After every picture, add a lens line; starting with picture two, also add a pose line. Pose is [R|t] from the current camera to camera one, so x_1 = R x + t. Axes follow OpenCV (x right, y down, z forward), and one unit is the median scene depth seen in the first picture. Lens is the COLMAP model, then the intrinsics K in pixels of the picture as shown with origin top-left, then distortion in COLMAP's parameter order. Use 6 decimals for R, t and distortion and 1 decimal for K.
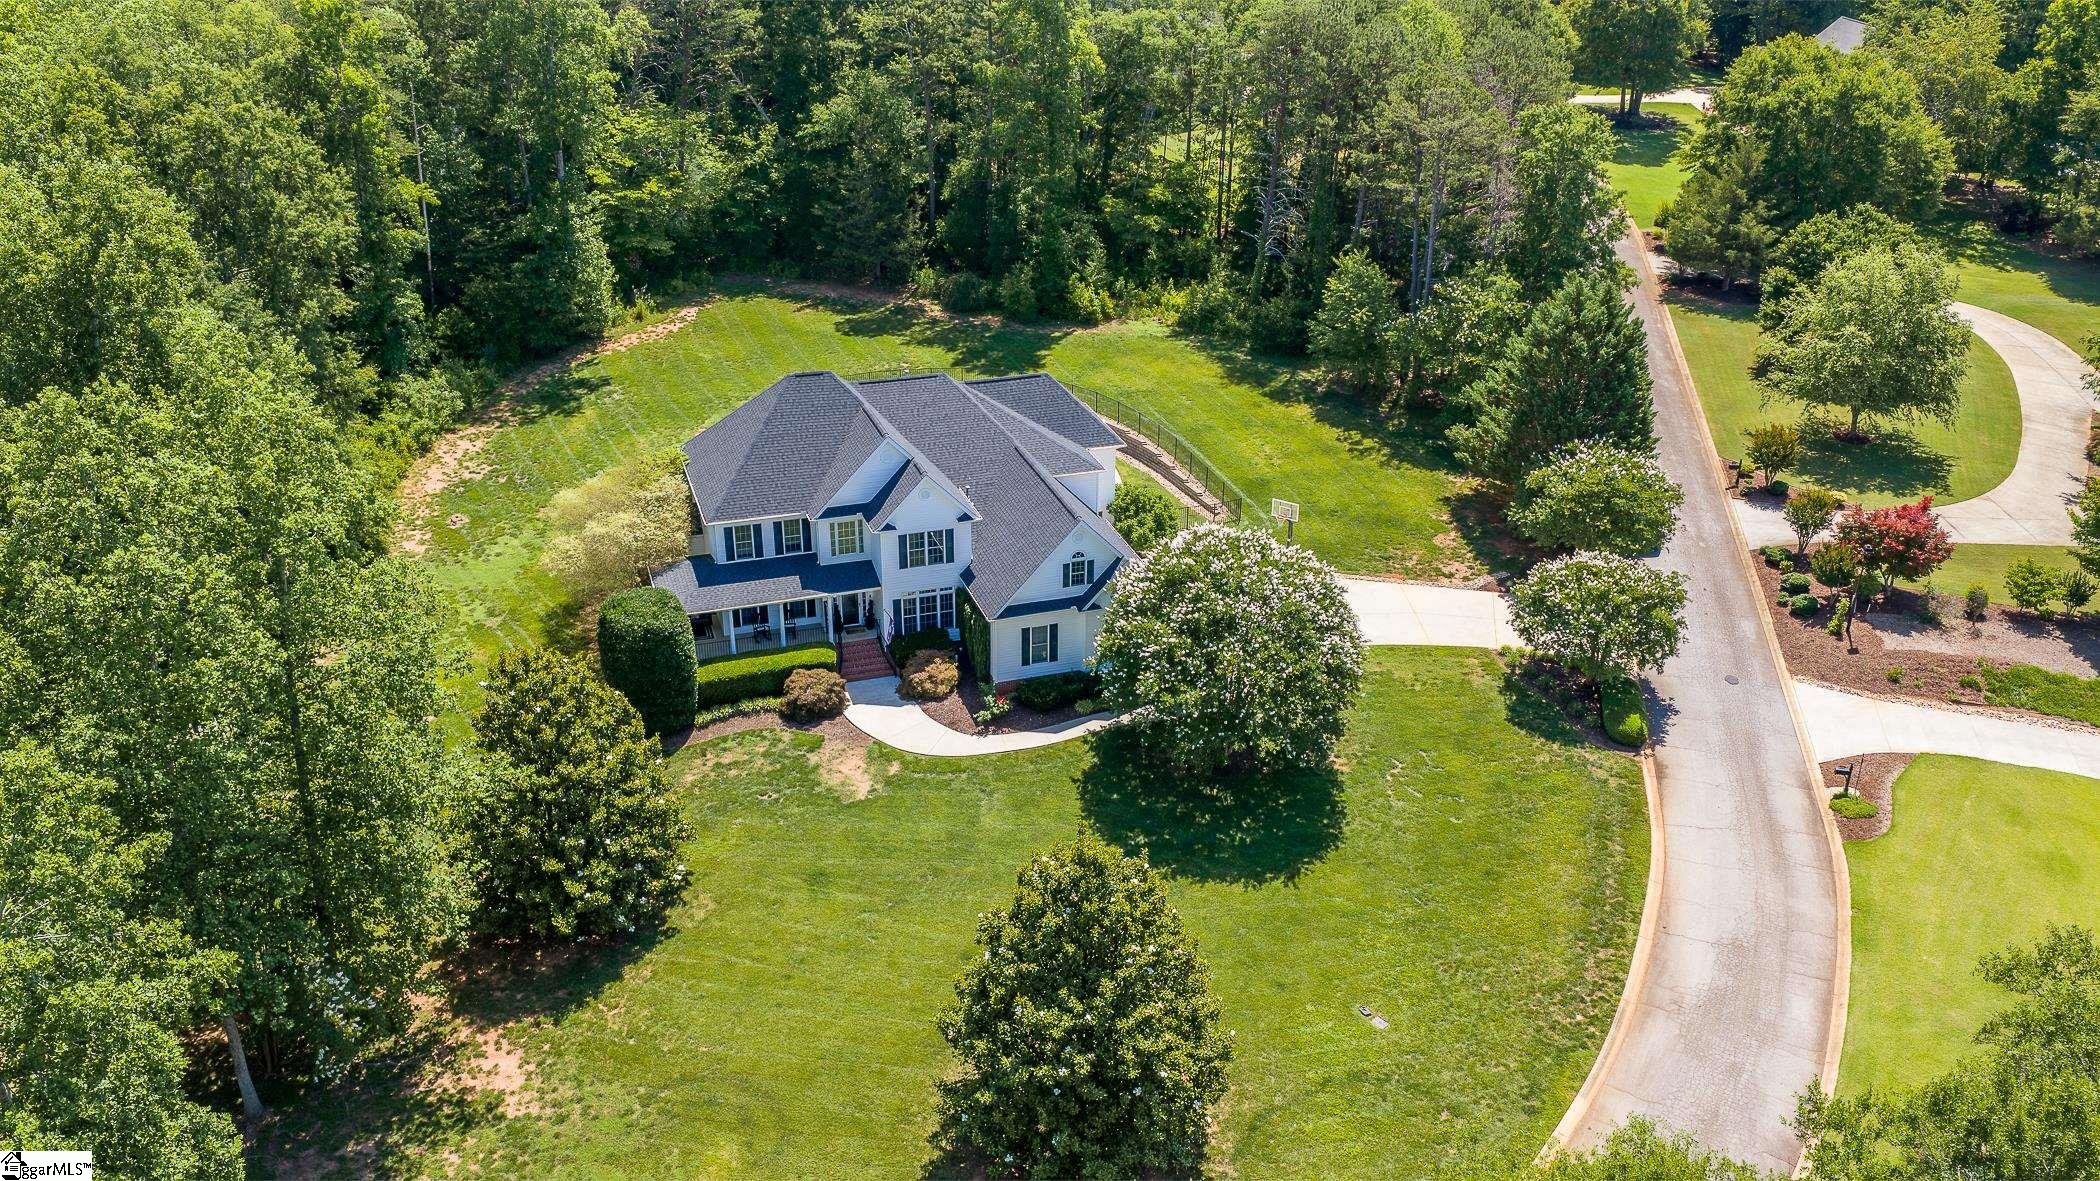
lens RADIAL K [[1744.3, 0, 1050.0], [0, 1744.3, 590.5], [0, 0, 1]] dist [0.005769, -0.004109]
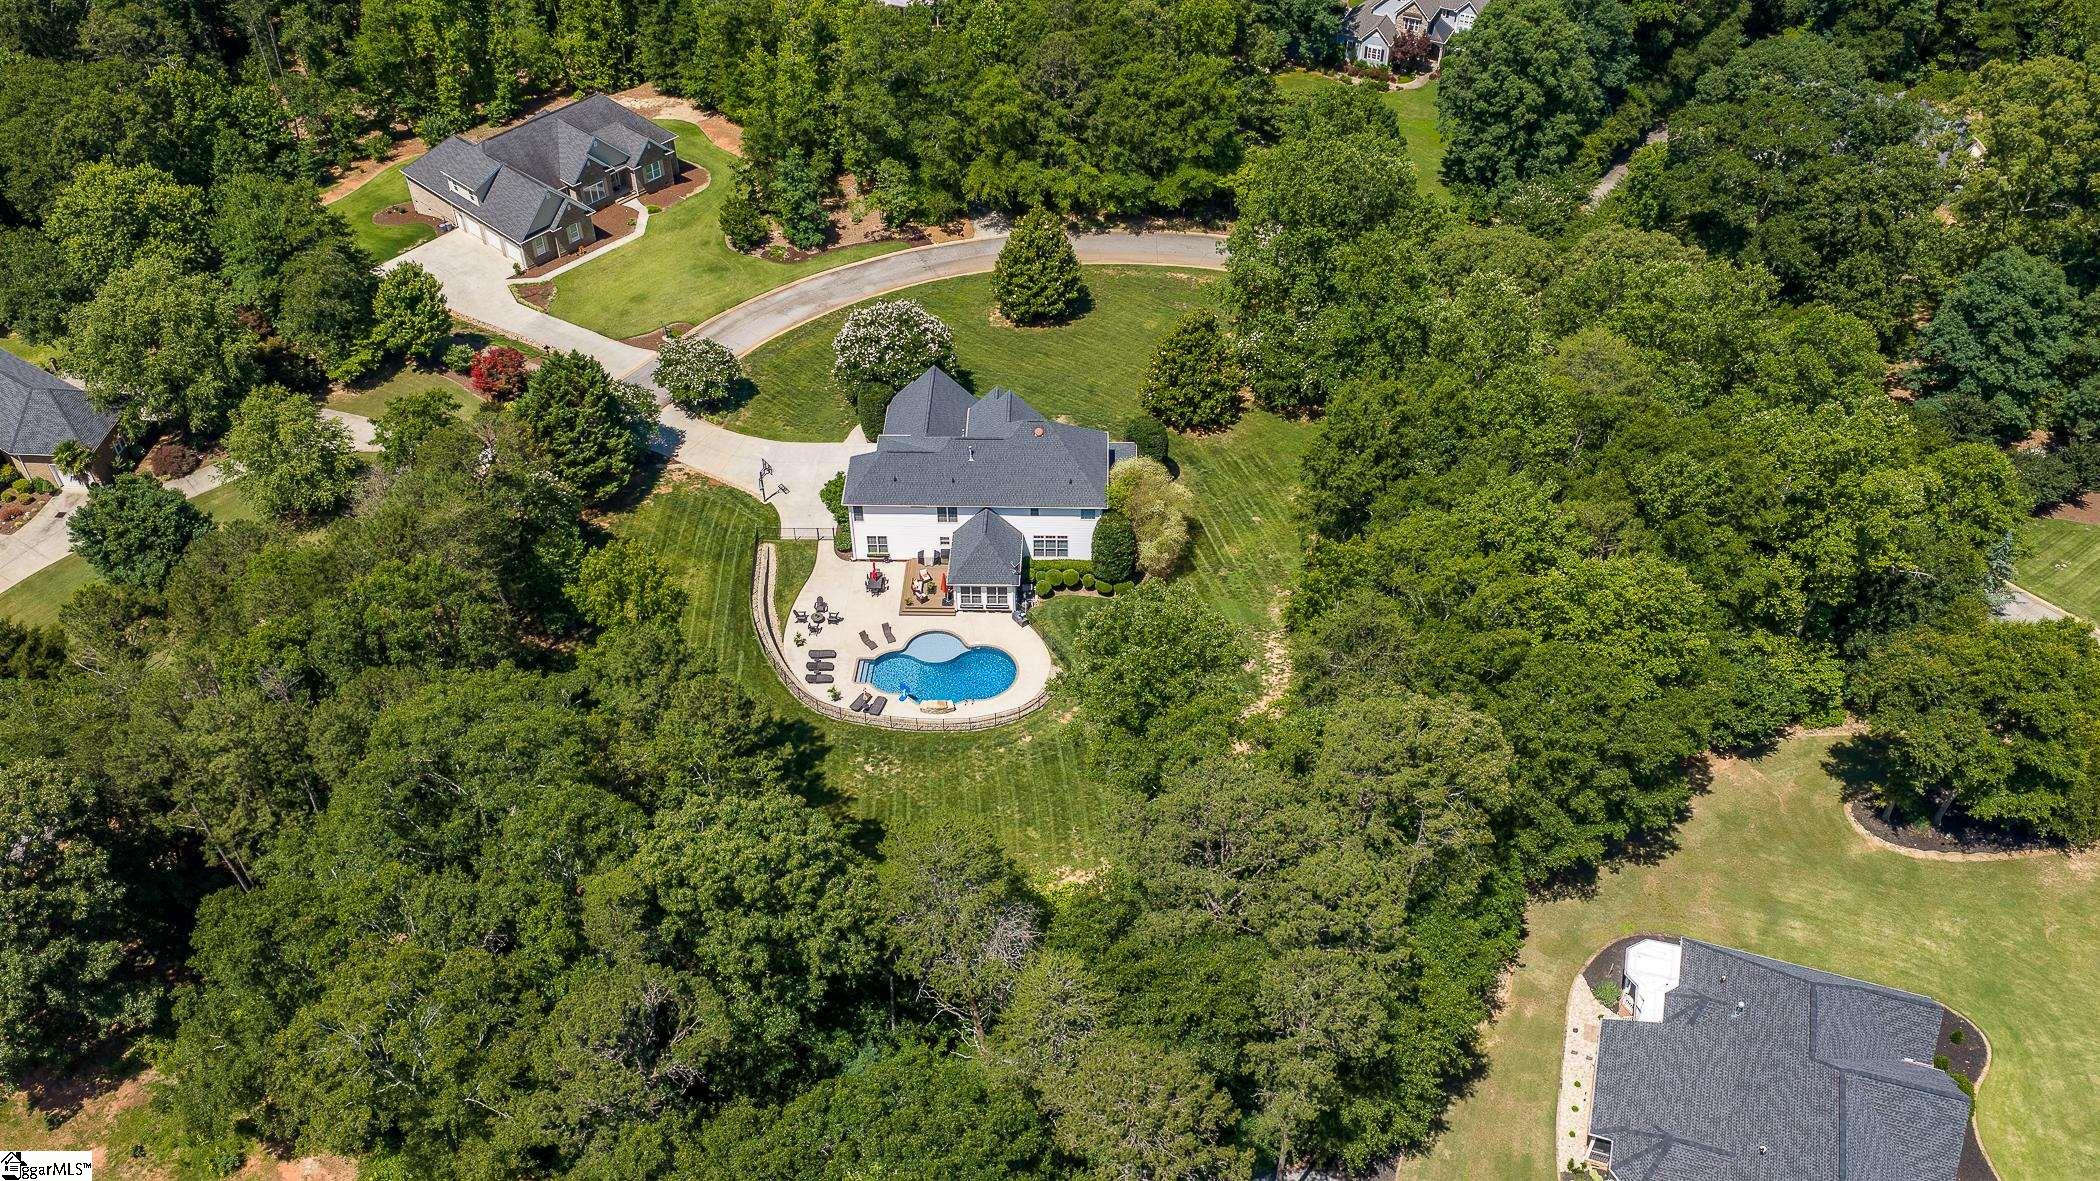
lens RADIAL K [[1744.3, 0, 1050.0], [0, 1744.3, 590.5], [0, 0, 1]] dist [0.005769, -0.004109]
pose [[-0.942387, -0.226121, 0.246526, -0.639698], [0.145463, 0.386634, 0.910689, -1.694486], [-0.301241, 0.894082, -0.331467, 1.796720]]
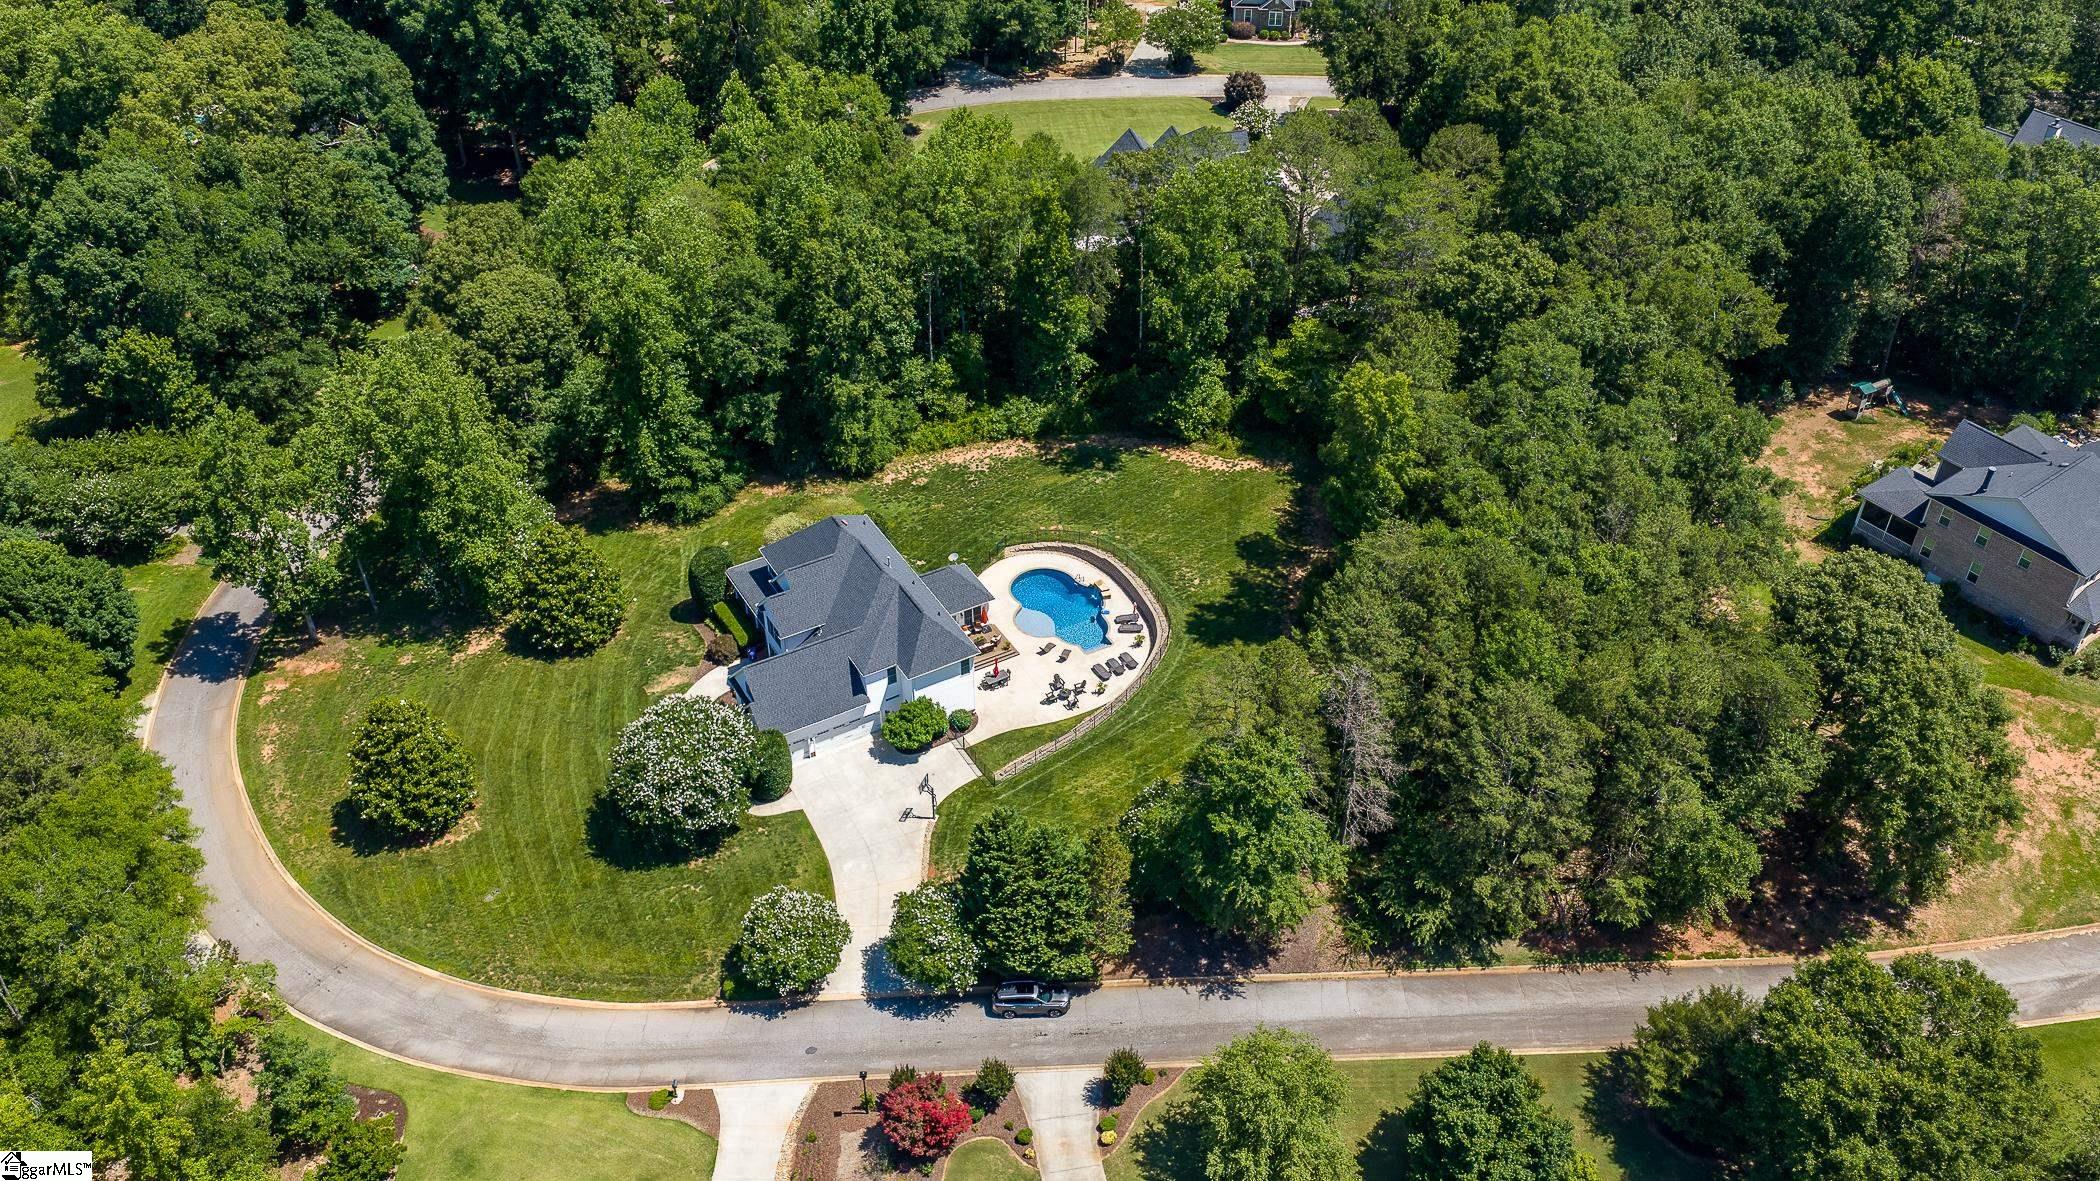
lens RADIAL K [[1719.5, 0, 1050.0], [0, 1719.5, 590.5], [0, 0, 1]] dist [0.018416, 0.002118]
pose [[0.206129, 0.608757, -0.766111, 1.342191], [-0.427381, 0.760310, 0.489157, -1.063239], [0.880259, 0.226591, 0.416893, 0.504854]]
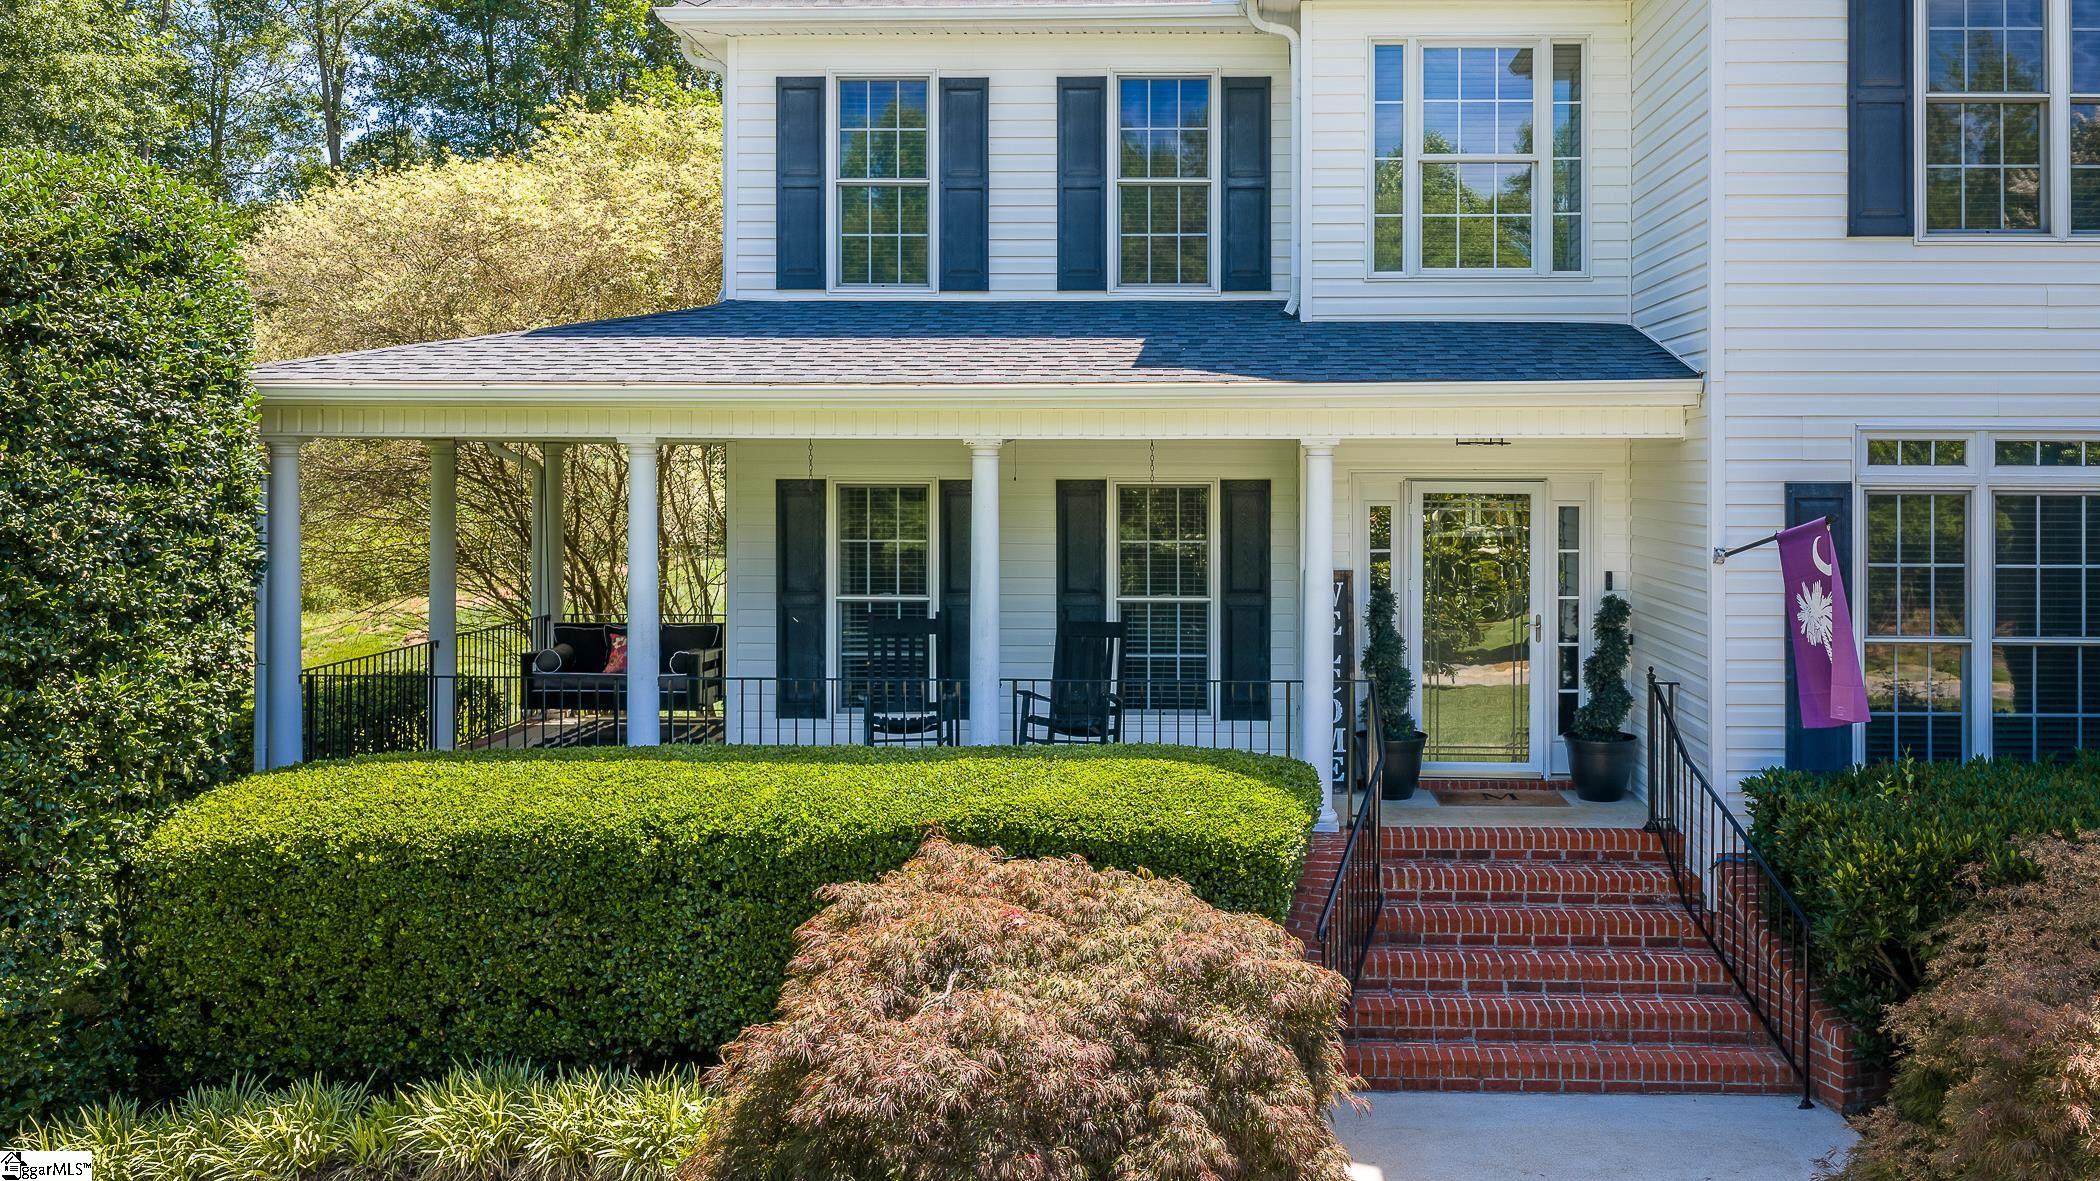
lens RADIAL K [[1750.8, 0, 1178.1], [0, 1750.8, 478.3], [0, 0, 1]] dist [0.003455, -0.001755]
pose [[0.943658, -0.000526, -0.330921, -0.091290], [-0.145226, 0.897900, -0.415555, 0.068409], [0.297353, 0.440200, 0.847234, 0.889297]]
